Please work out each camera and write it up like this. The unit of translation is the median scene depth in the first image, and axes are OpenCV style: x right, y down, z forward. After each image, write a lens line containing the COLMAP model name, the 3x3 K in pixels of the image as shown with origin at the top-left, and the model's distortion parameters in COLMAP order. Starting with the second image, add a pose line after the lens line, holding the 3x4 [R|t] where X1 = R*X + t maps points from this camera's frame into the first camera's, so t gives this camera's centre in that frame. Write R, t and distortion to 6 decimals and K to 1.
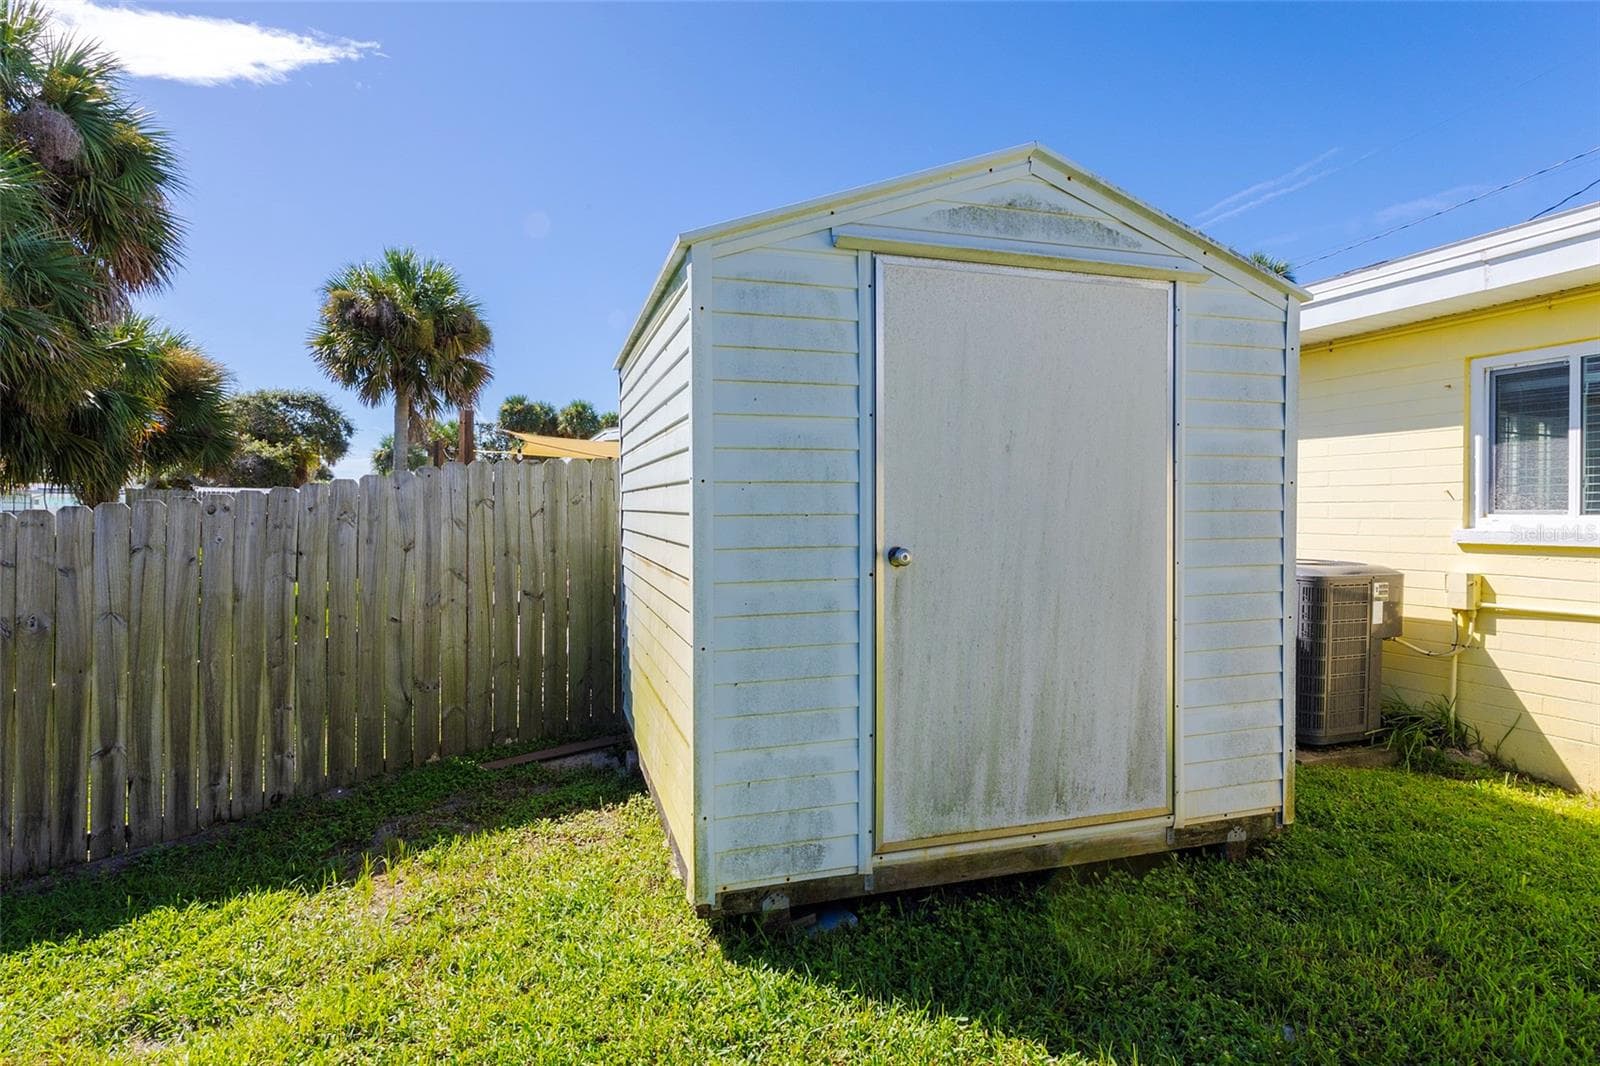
lens RADIAL K [[809.9, 0, 795.9], [0, 809.9, 524.3], [0, 0, 1]] dist [-0.000974, -0.000634]
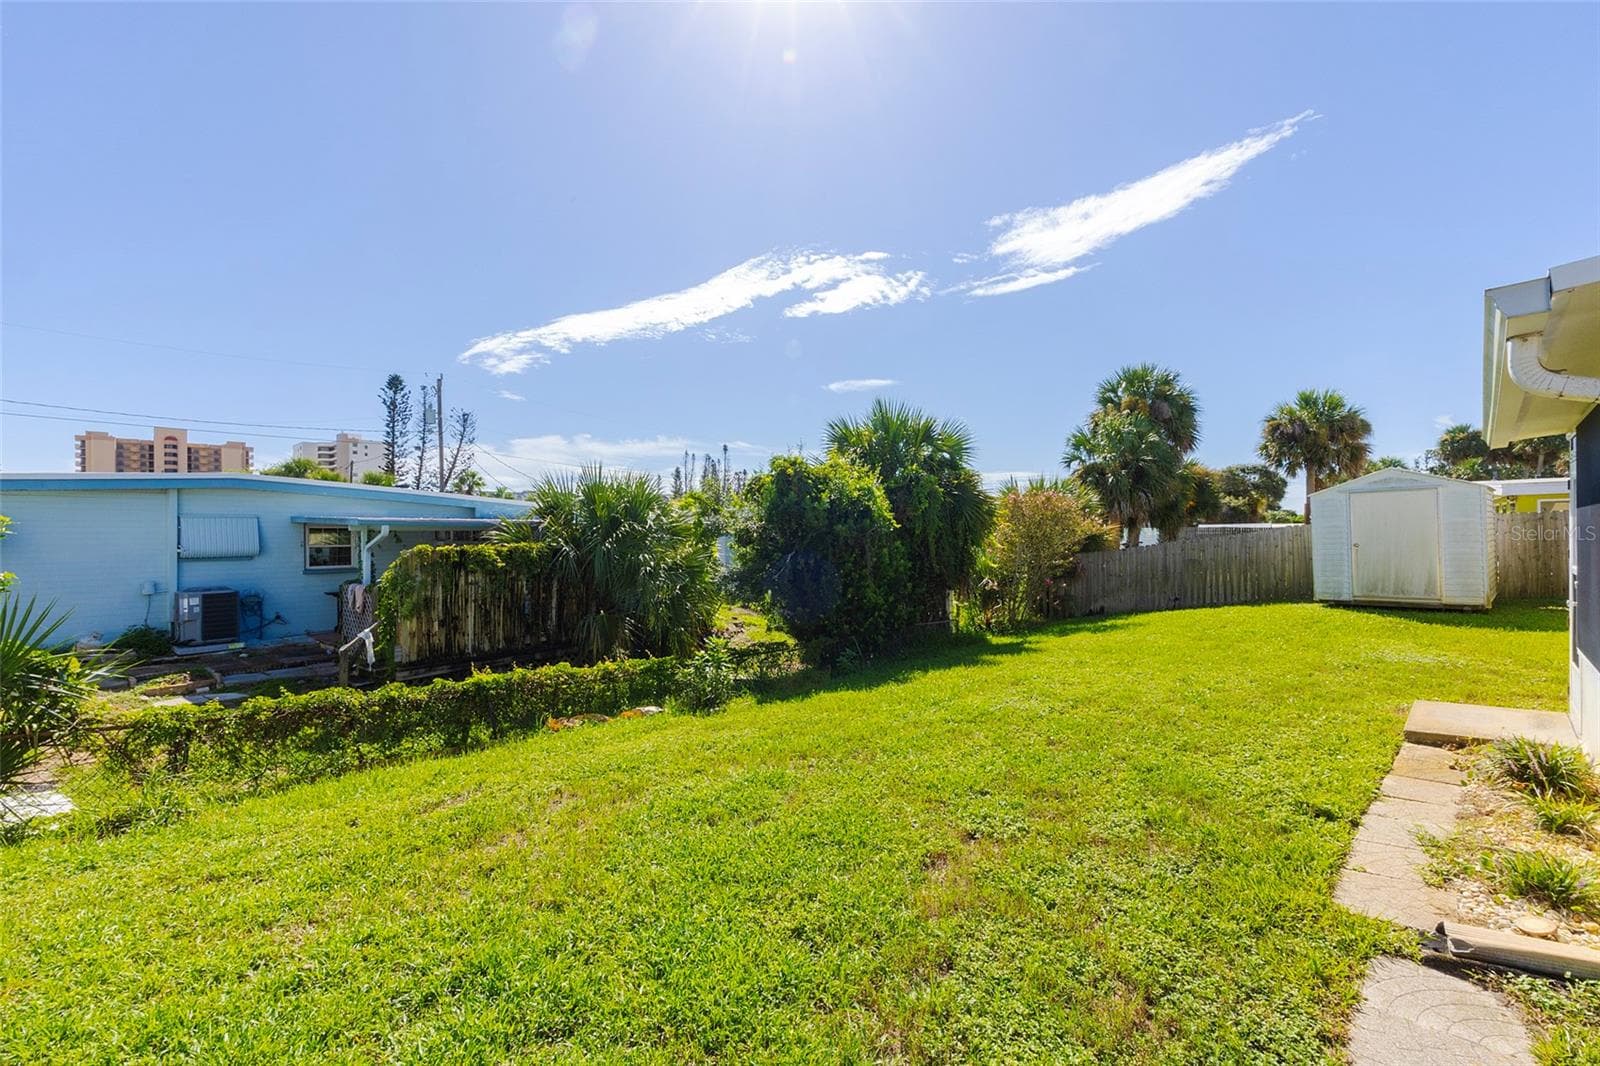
lens RADIAL K [[668.4, 0, 800.0], [0, 668.4, 533.0], [0, 0, 1]] dist [0.001019, 0.000277]
pose [[0.409884, -0.020448, -0.911909, 0.392626], [0.003686, 0.999778, -0.020761, 0.005288], [0.912130, 0.005148, 0.409868, -0.627196]]
